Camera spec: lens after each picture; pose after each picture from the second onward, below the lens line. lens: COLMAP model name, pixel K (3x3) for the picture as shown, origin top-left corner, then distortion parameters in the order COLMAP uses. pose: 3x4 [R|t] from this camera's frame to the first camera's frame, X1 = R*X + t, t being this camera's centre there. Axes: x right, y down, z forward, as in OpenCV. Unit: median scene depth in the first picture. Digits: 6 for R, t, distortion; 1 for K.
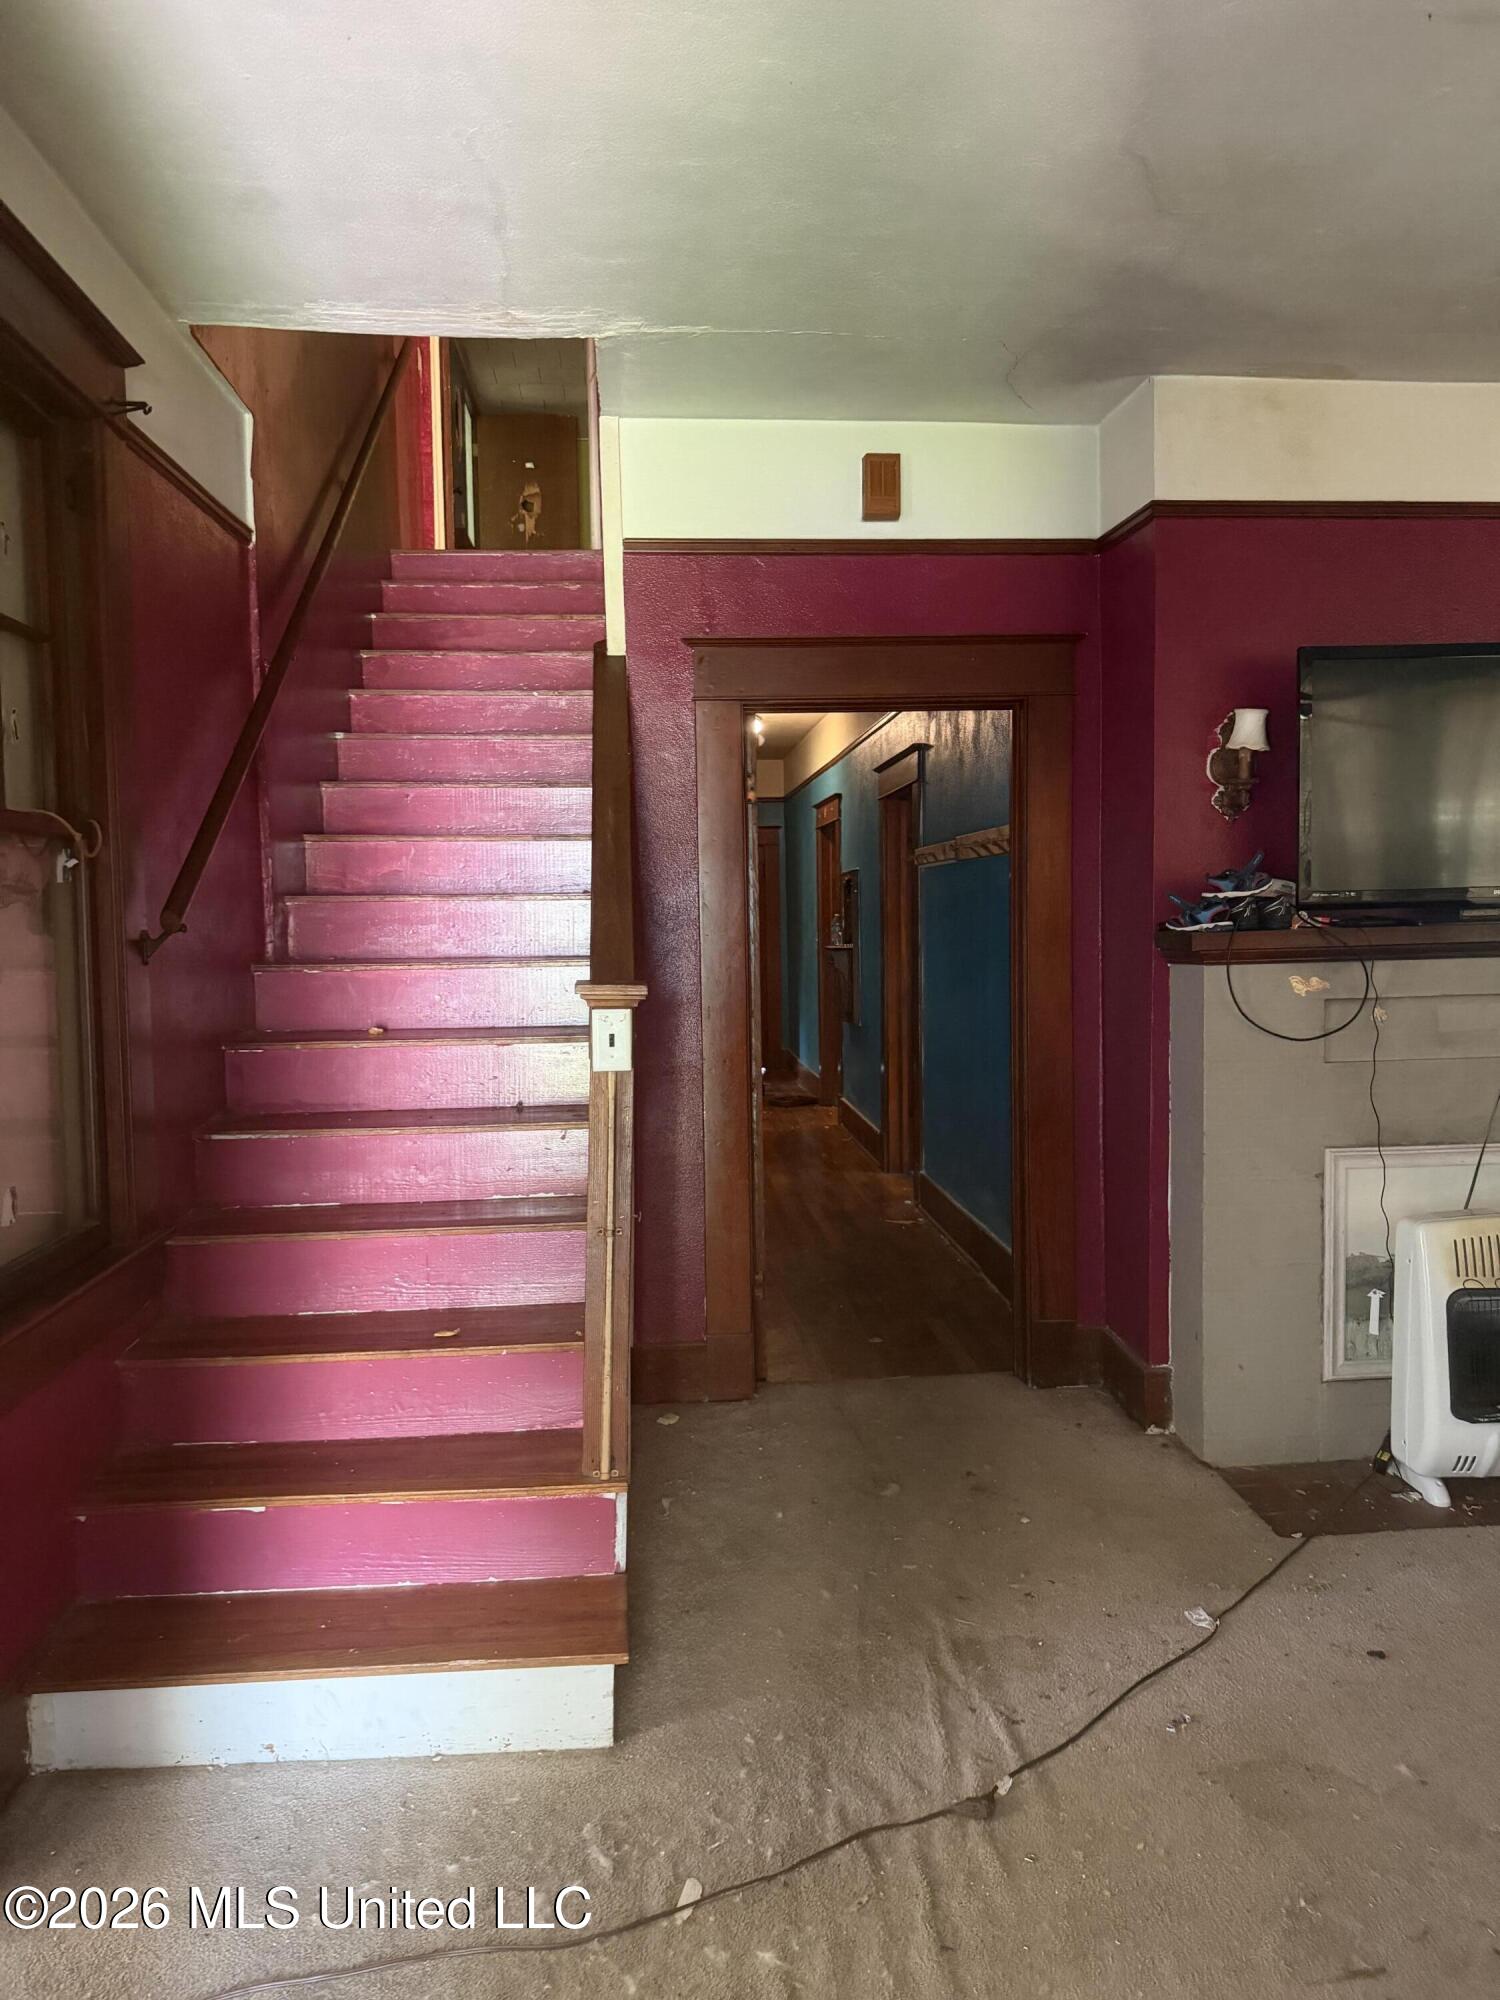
lens RADIAL K [[1425.1, 0, 754.7], [0, 1425.1, 998.6], [0, 0, 1]] dist [0.046047, -0.041430]
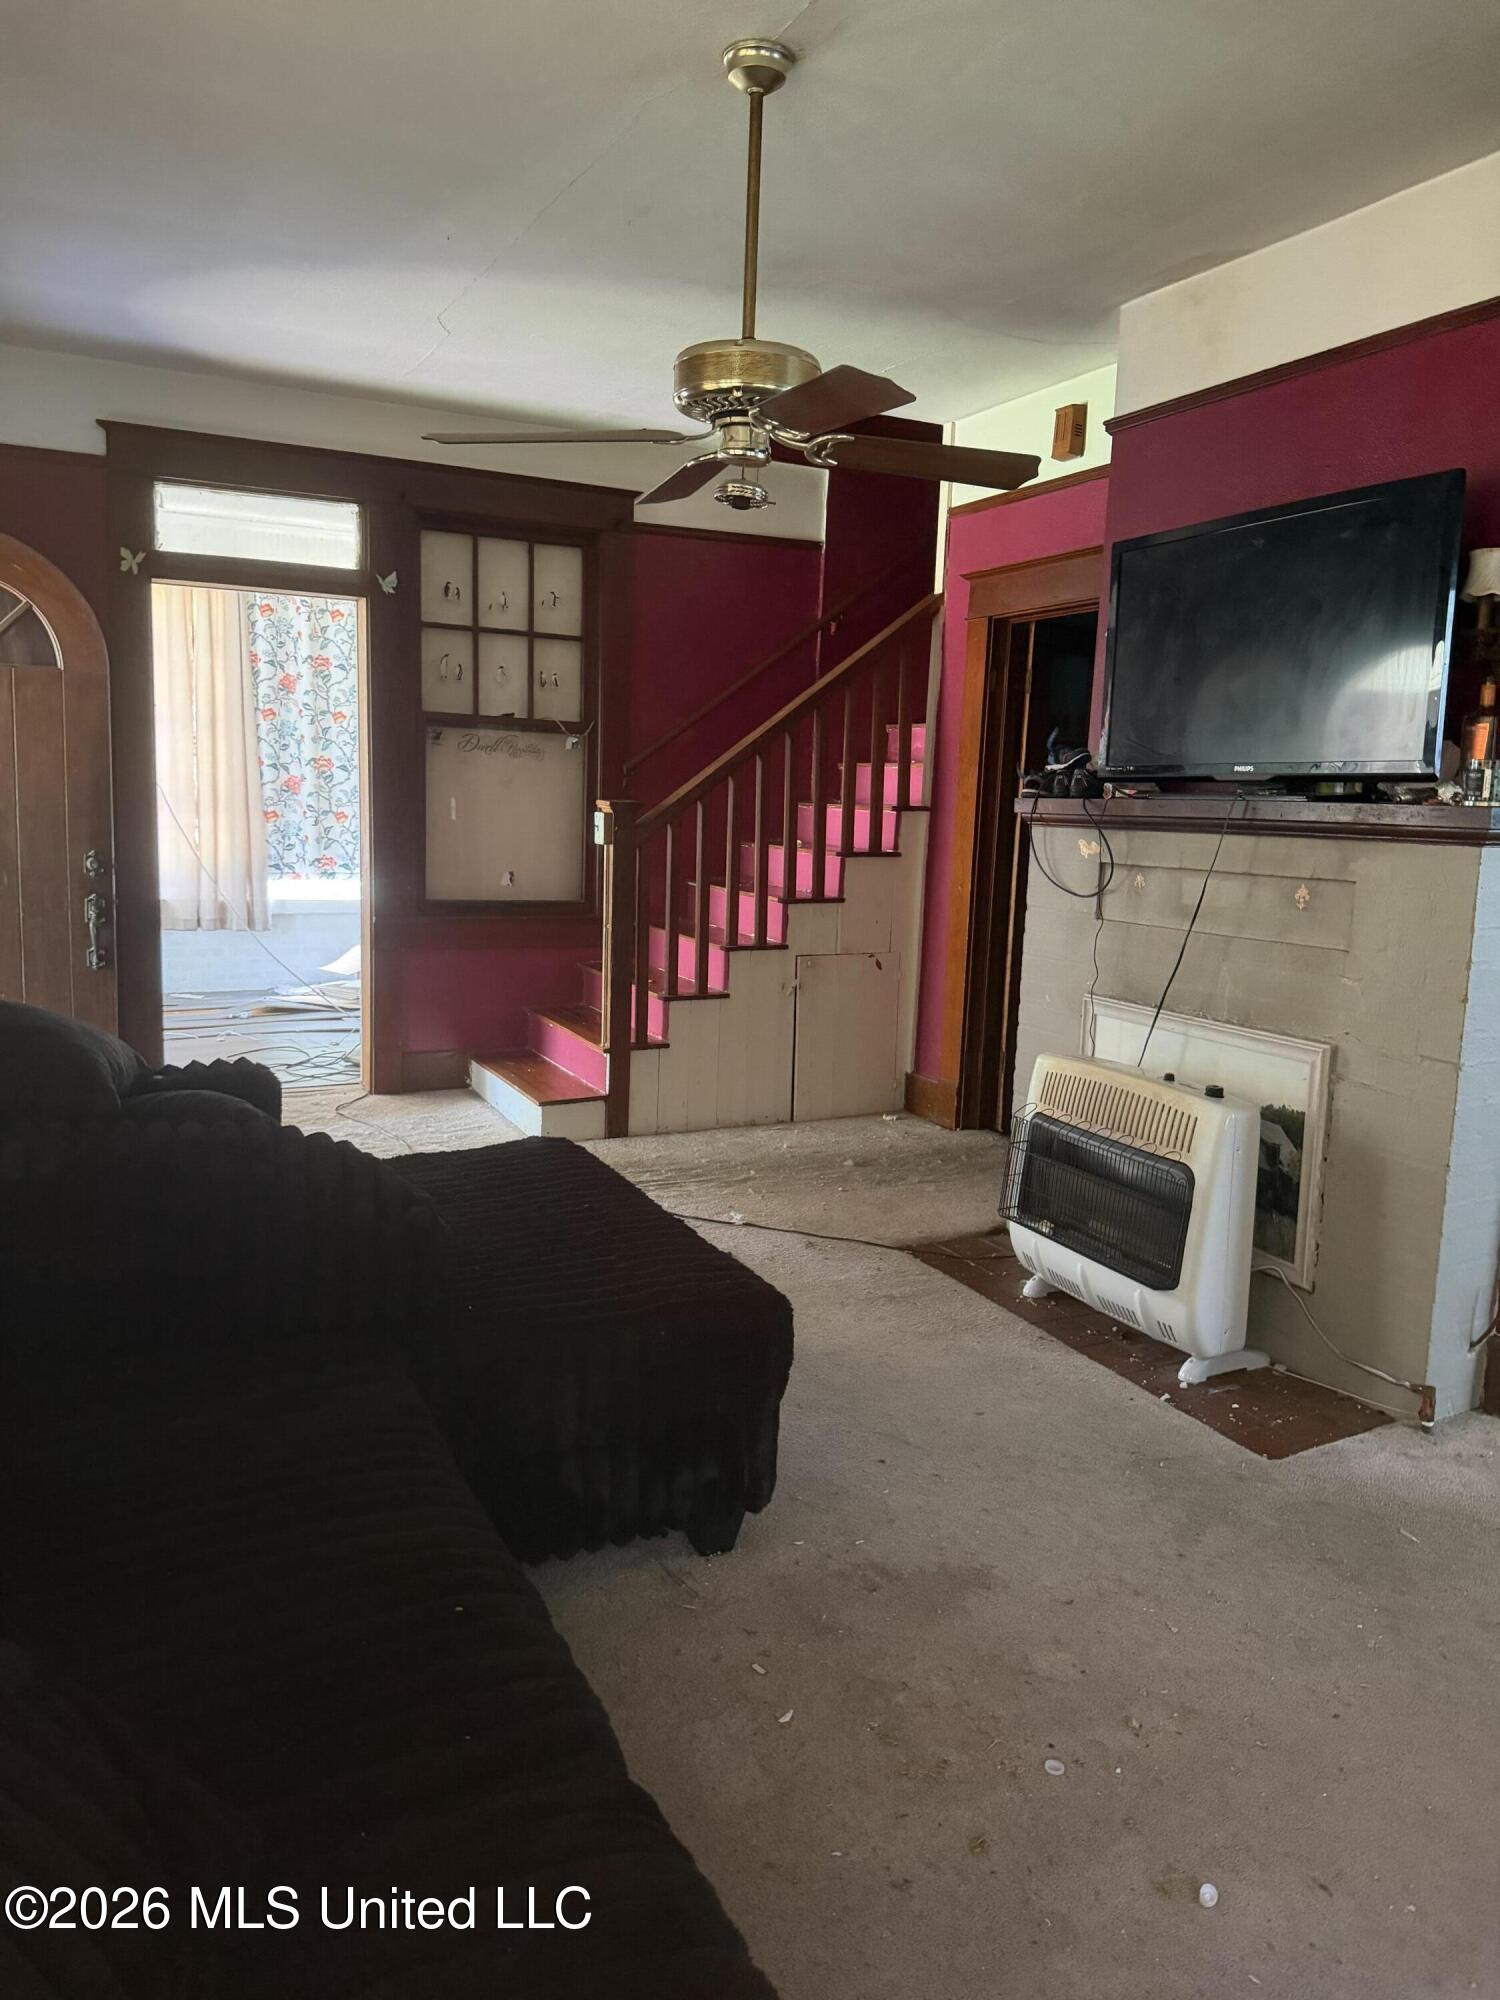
lens RADIAL K [[1425.1, 0, 737.0], [0, 1425.1, 998.1], [0, 0, 1]] dist [0.046047, -0.041430]
pose [[0.346121, 0.165327, -0.923508, 1.337394], [-0.088861, 0.985703, 0.143157, -0.028730], [0.933972, 0.032514, 0.355864, 0.330779]]
